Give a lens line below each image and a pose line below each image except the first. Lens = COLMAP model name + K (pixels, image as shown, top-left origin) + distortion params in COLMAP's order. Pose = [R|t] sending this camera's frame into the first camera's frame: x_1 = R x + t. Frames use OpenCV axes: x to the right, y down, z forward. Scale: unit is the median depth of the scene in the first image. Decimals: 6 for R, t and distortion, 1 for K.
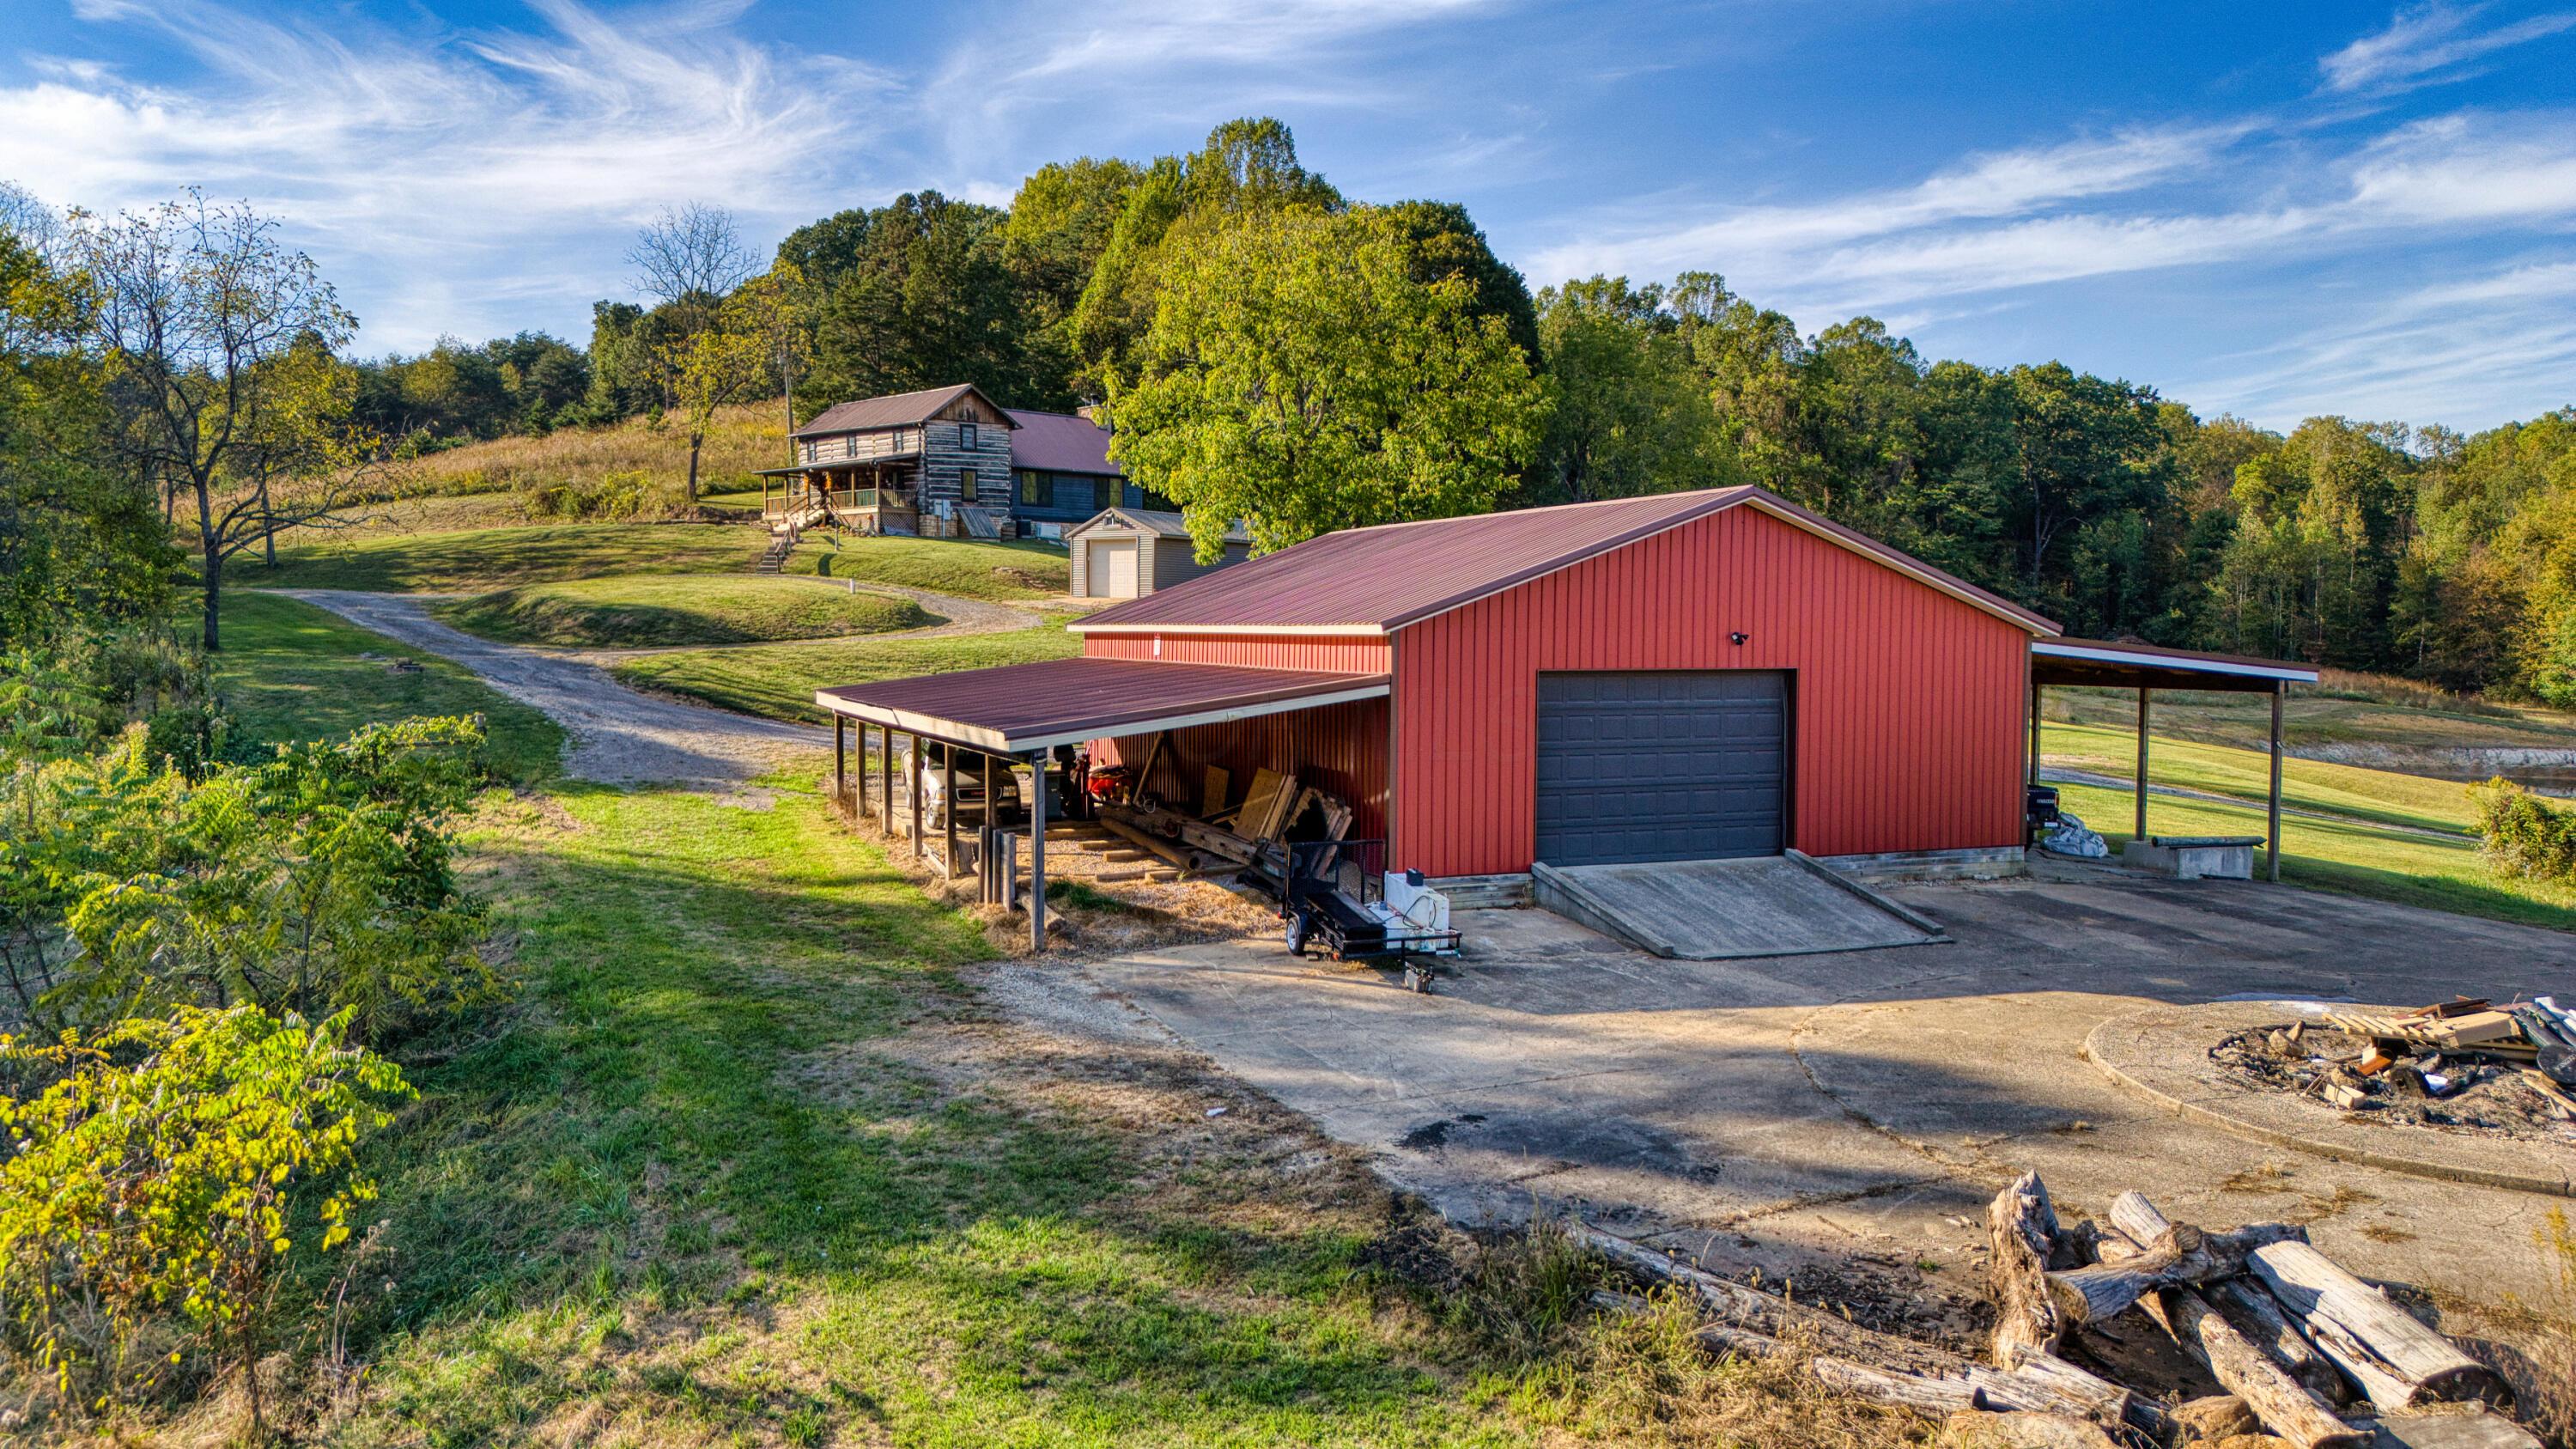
lens RADIAL K [[1814.0, 0, 1305.4], [0, 1814.0, 726.5], [0, 0, 1]] dist [0.086317, -0.067743]
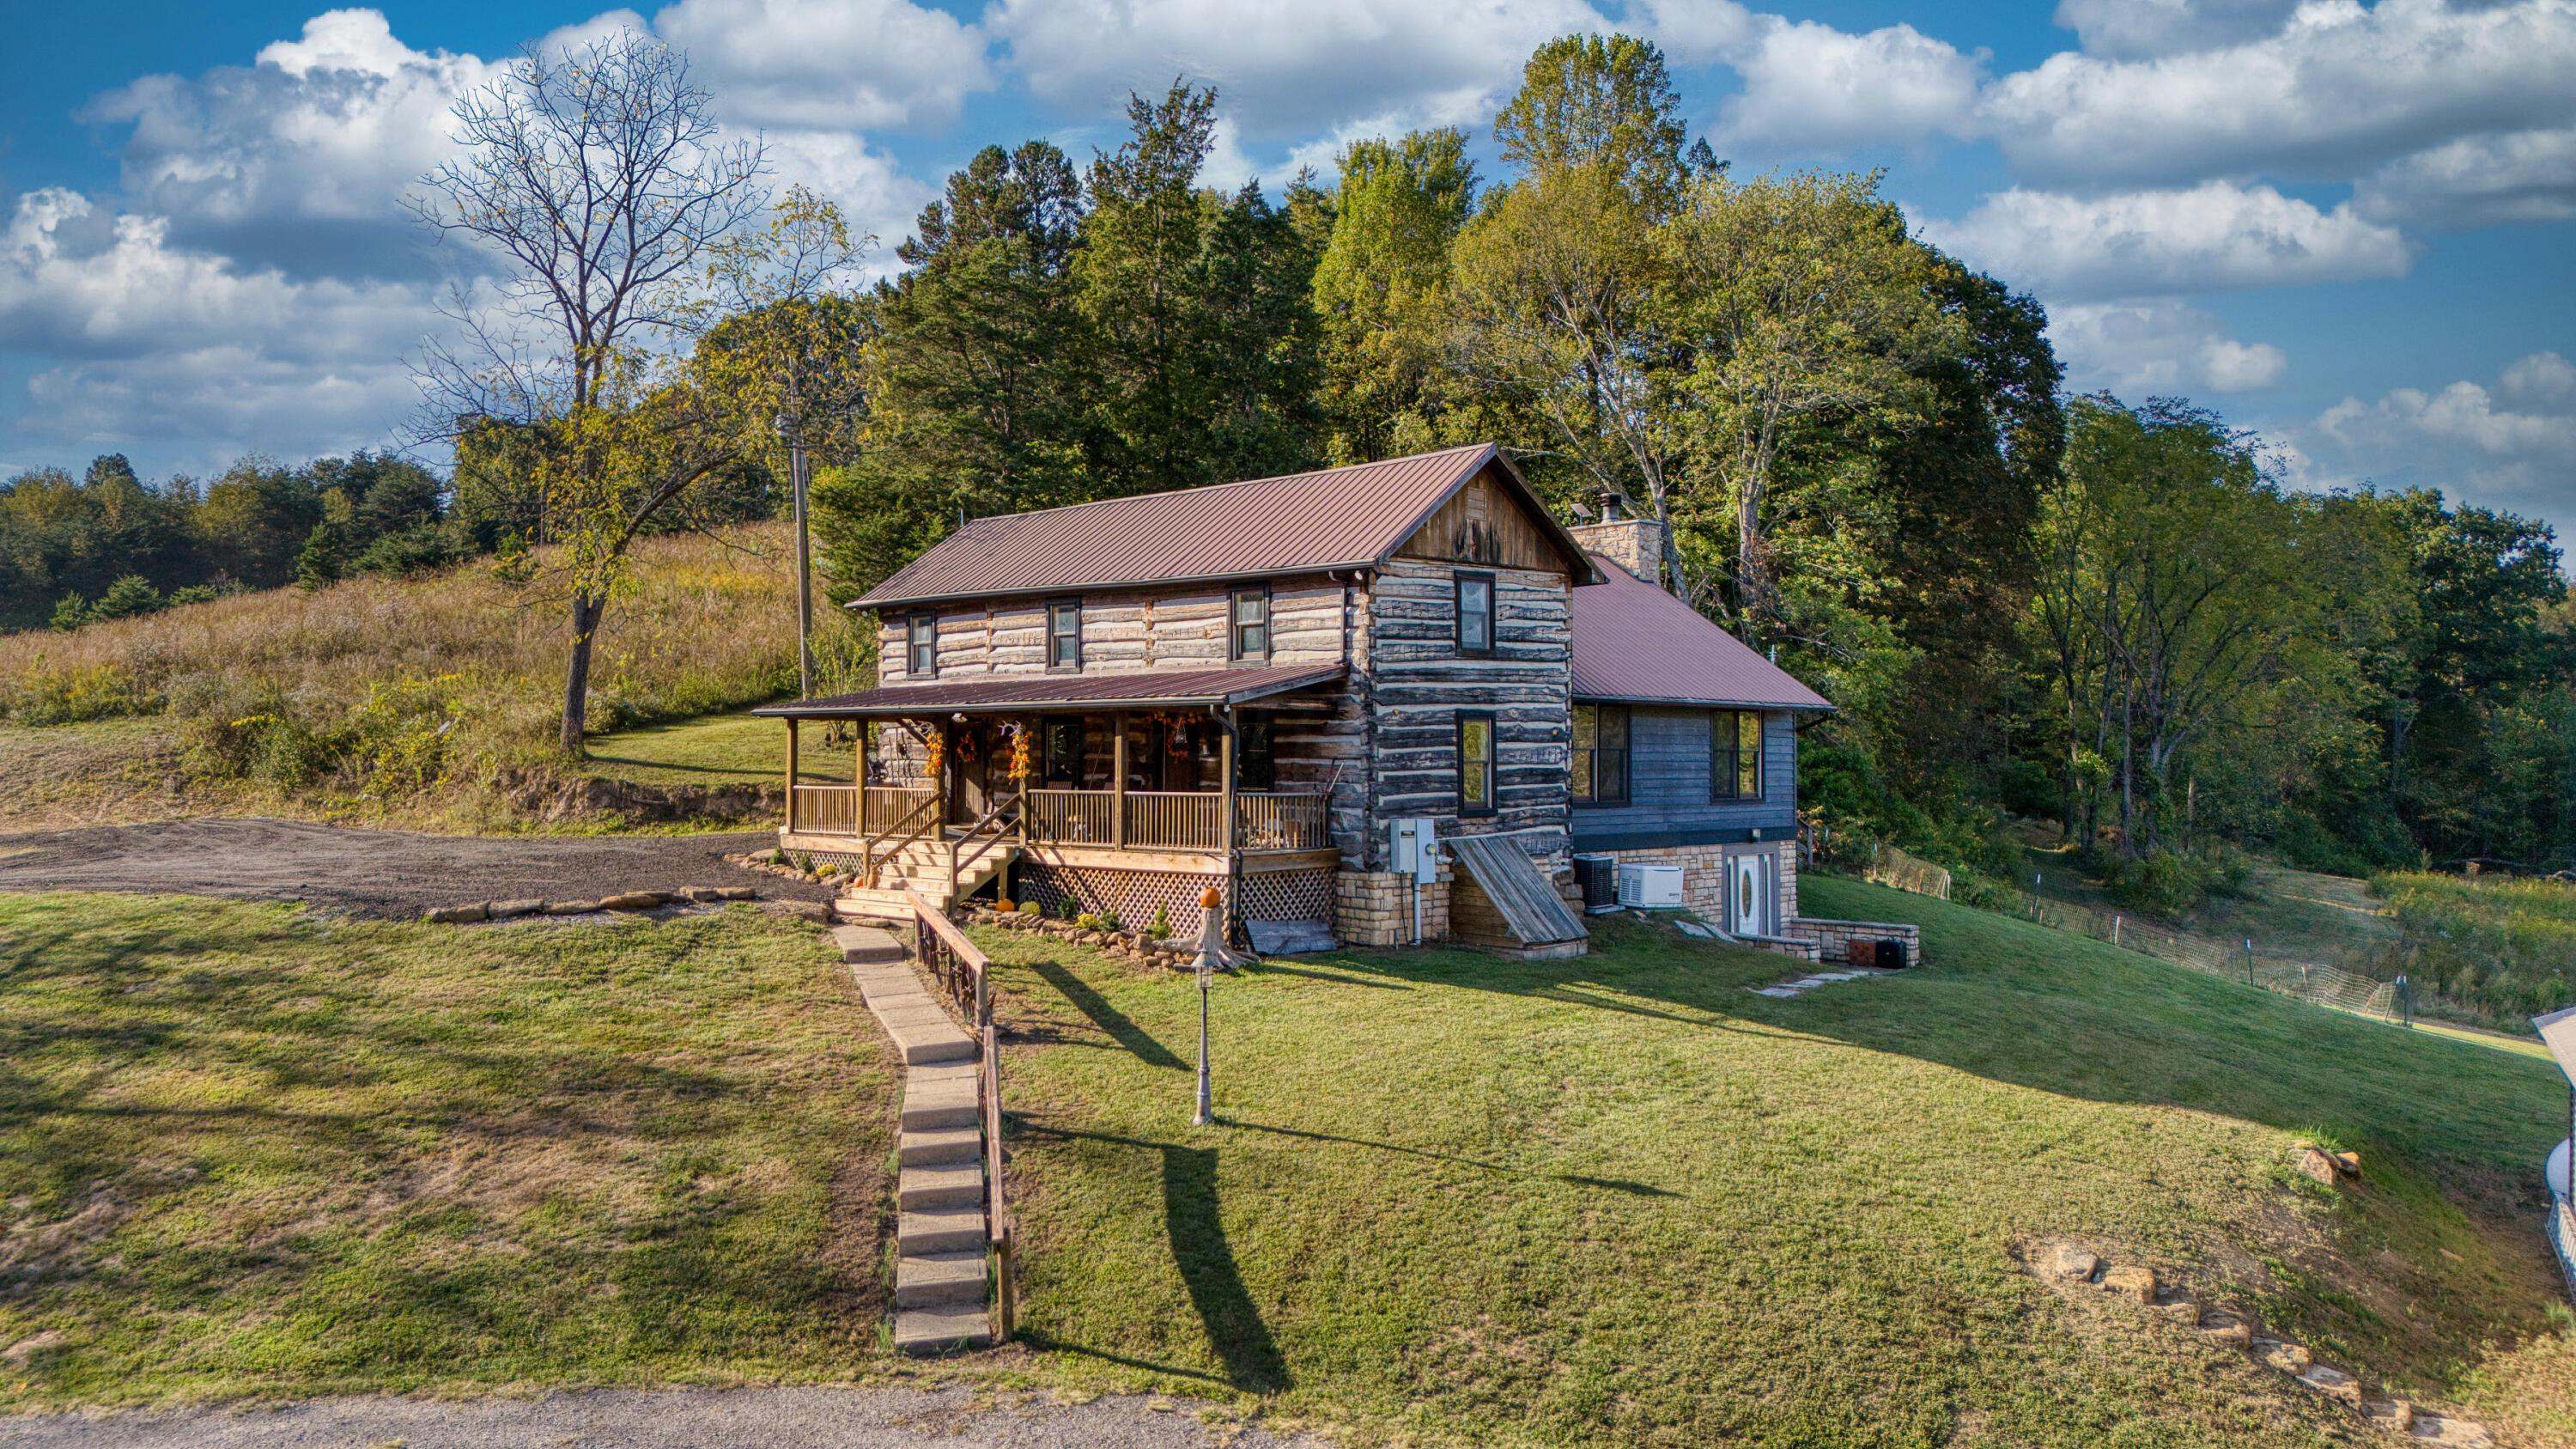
lens RADIAL K [[1814.0, 0, 1305.4], [0, 1814.0, 726.5], [0, 0, 1]] dist [0.086317, -0.067743]
pose [[0.998398, -0.002560, 0.056532, -0.205309], [0.006876, 0.997062, -0.076290, -0.102514], [-0.056170, 0.076556, 0.995482, 0.614299]]
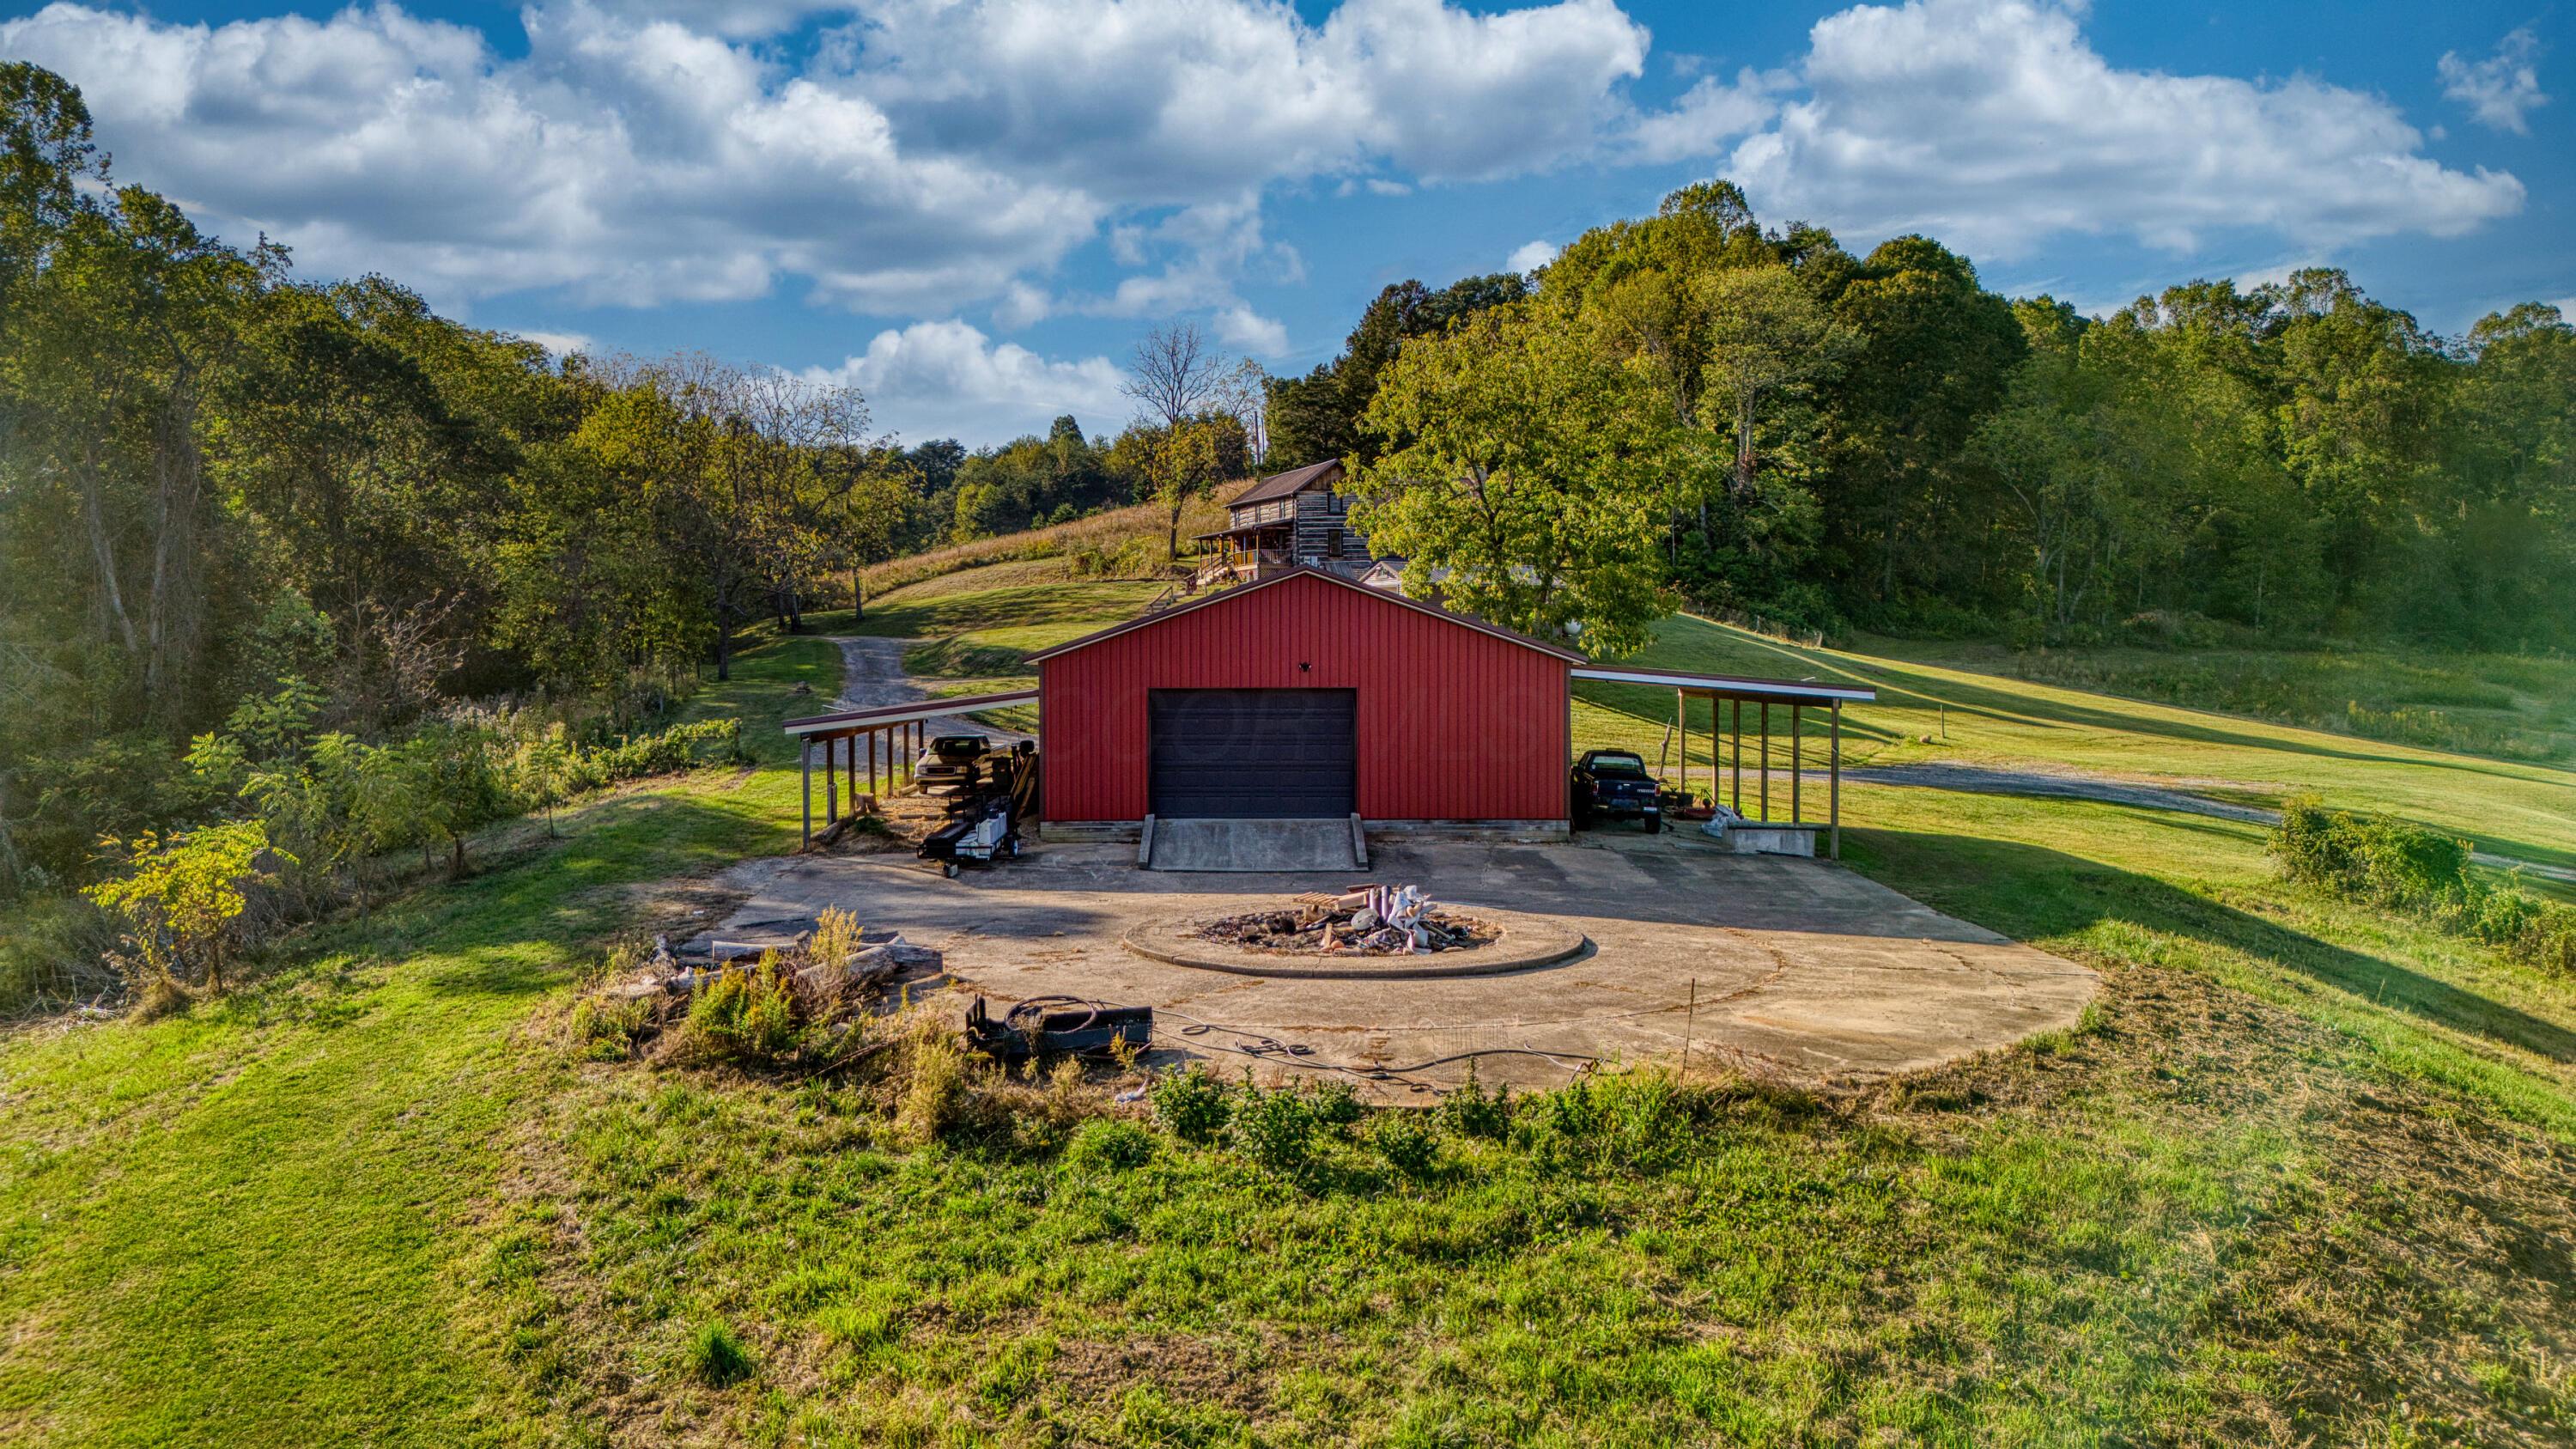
lens RADIAL K [[1814.0, 0, 1305.4], [0, 1814.0, 726.5], [0, 0, 1]] dist [0.086317, -0.067743]
pose [[0.925106, 0.008399, -0.379616, 0.222788], [-0.015335, 0.999766, -0.015250, 0.006004], [0.379400, 0.019929, 0.925018, -0.097038]]
